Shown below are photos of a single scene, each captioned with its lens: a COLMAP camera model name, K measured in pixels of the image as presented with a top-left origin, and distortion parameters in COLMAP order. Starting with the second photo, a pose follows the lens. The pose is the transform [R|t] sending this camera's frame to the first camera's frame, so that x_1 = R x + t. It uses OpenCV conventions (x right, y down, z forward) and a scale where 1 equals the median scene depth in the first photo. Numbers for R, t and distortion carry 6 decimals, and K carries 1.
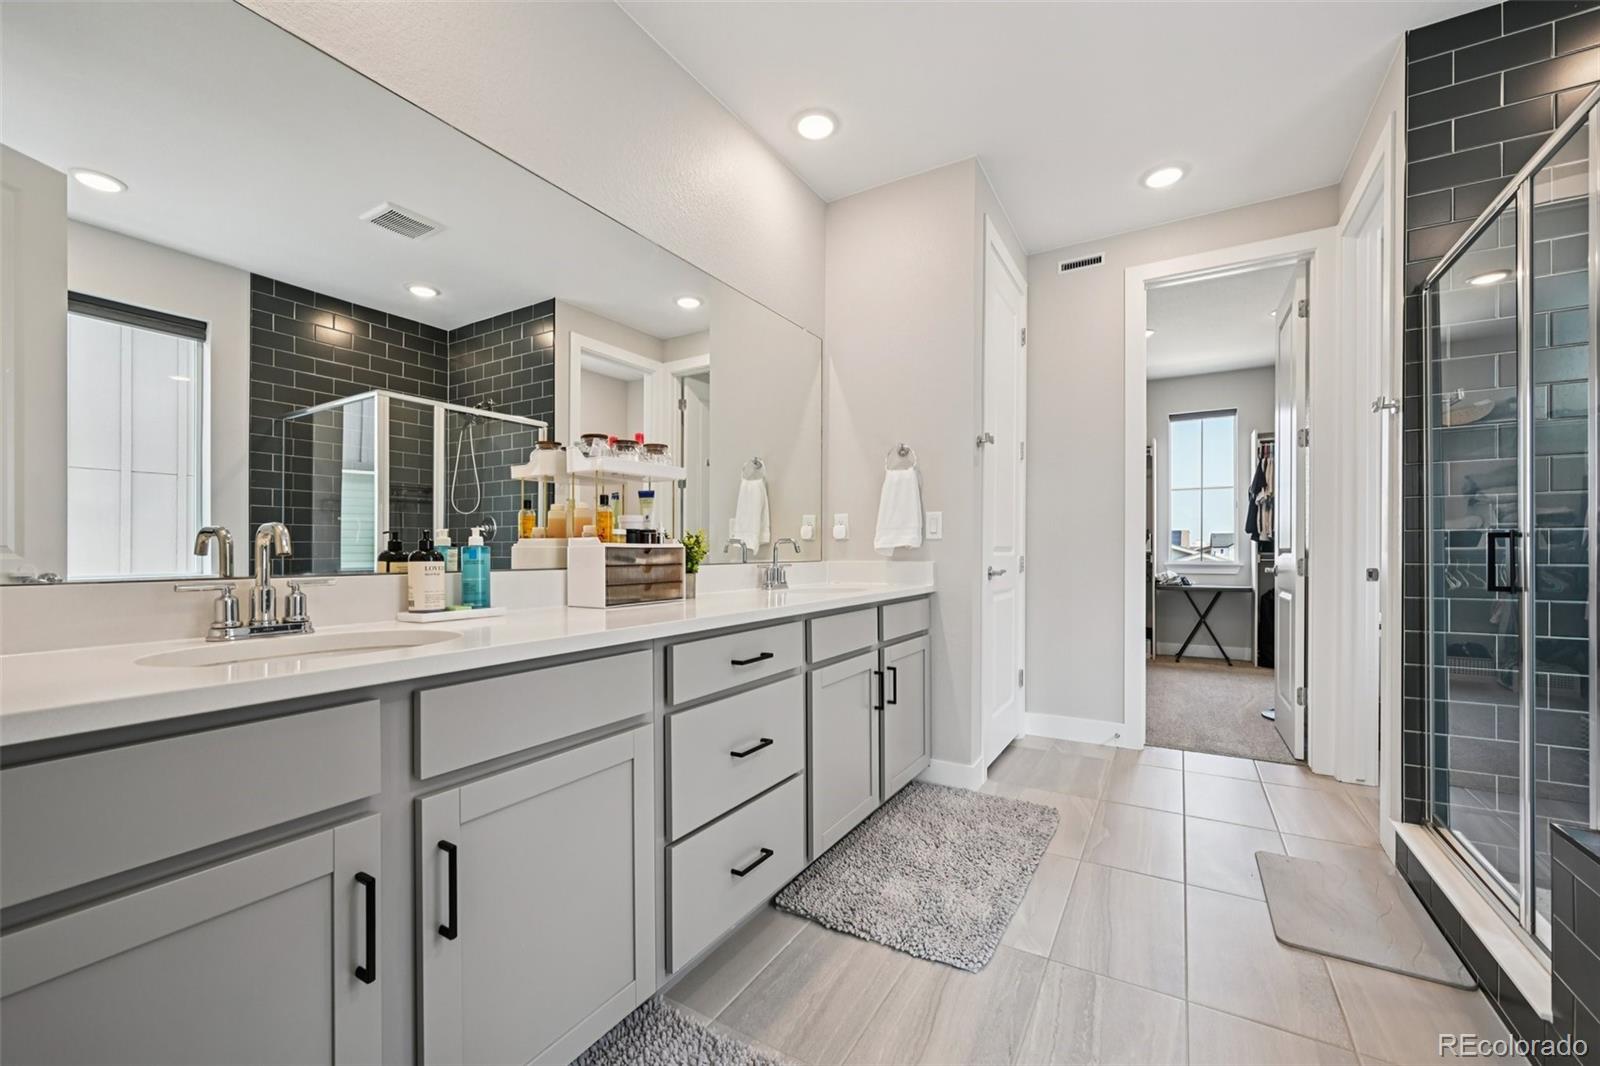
lens RADIAL K [[631.4, 0, 805.6], [0, 631.4, 547.7], [0, 0, 1]] dist [0.001658, 0.000266]
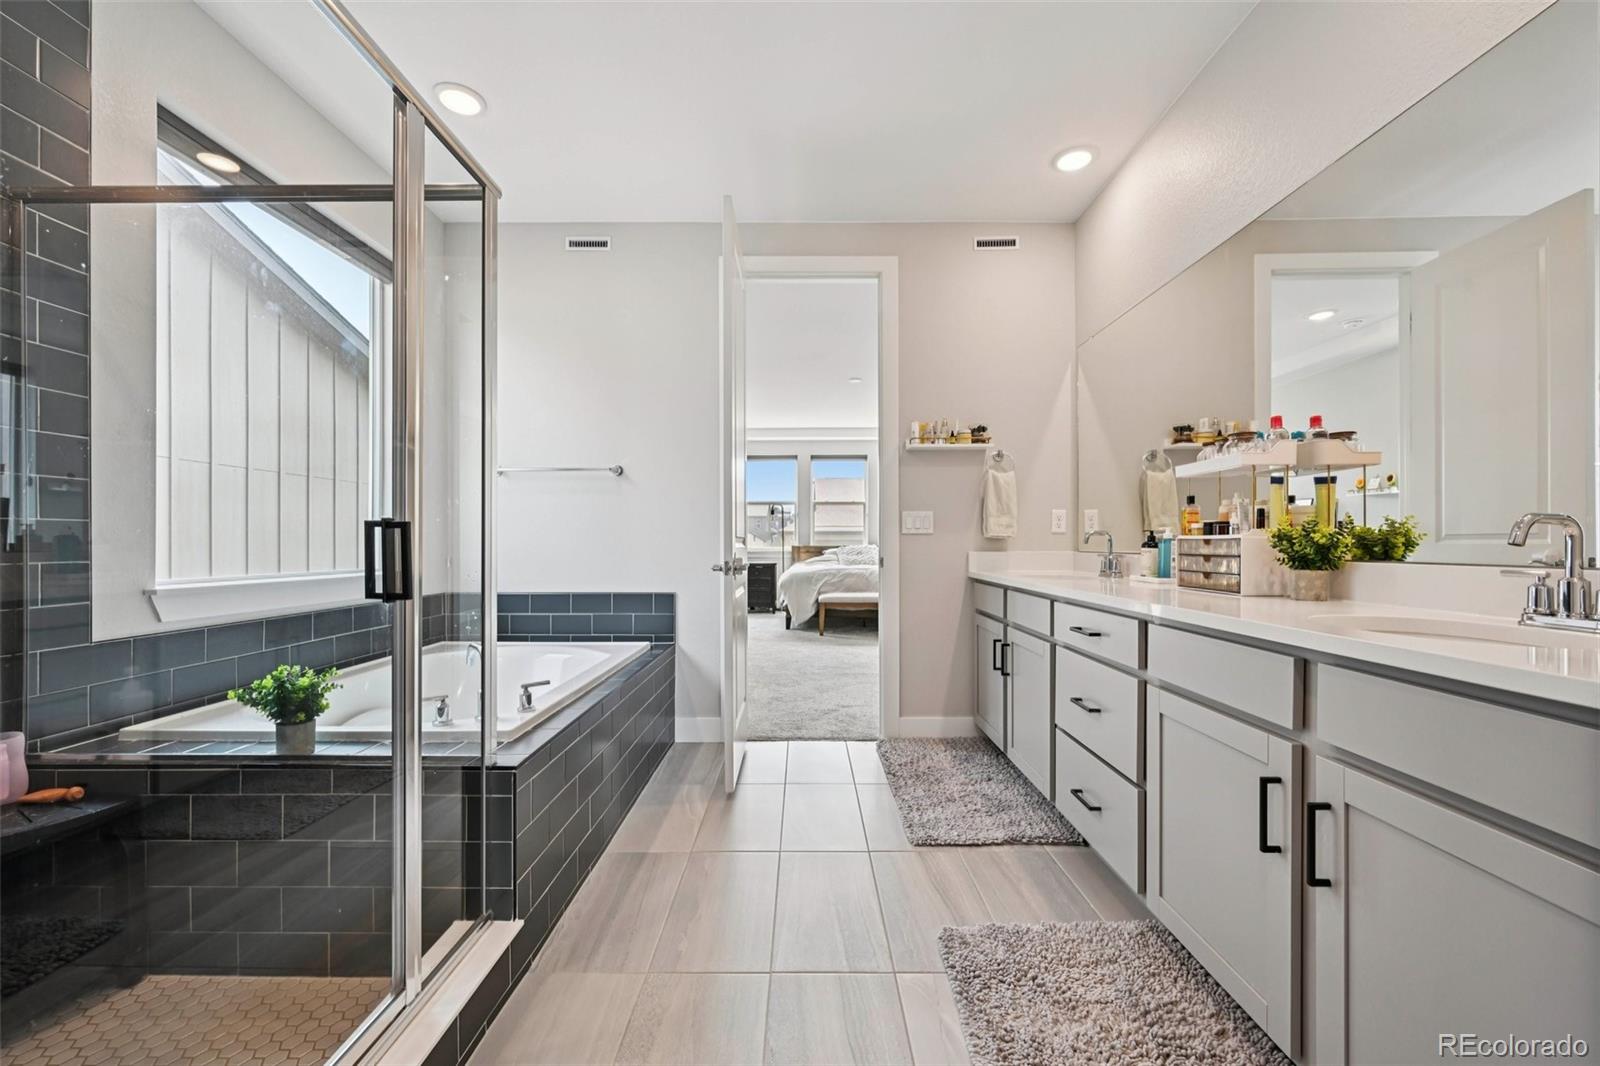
lens RADIAL K [[631.4, 0, 805.6], [0, 631.4, 547.7], [0, 0, 1]] dist [0.001658, 0.000266]
pose [[-0.859317, 0.007506, -0.511388, 0.805246], [0.005437, 0.999970, 0.005540, 0.004304], [0.511414, 0.001980, -0.859332, 1.432247]]
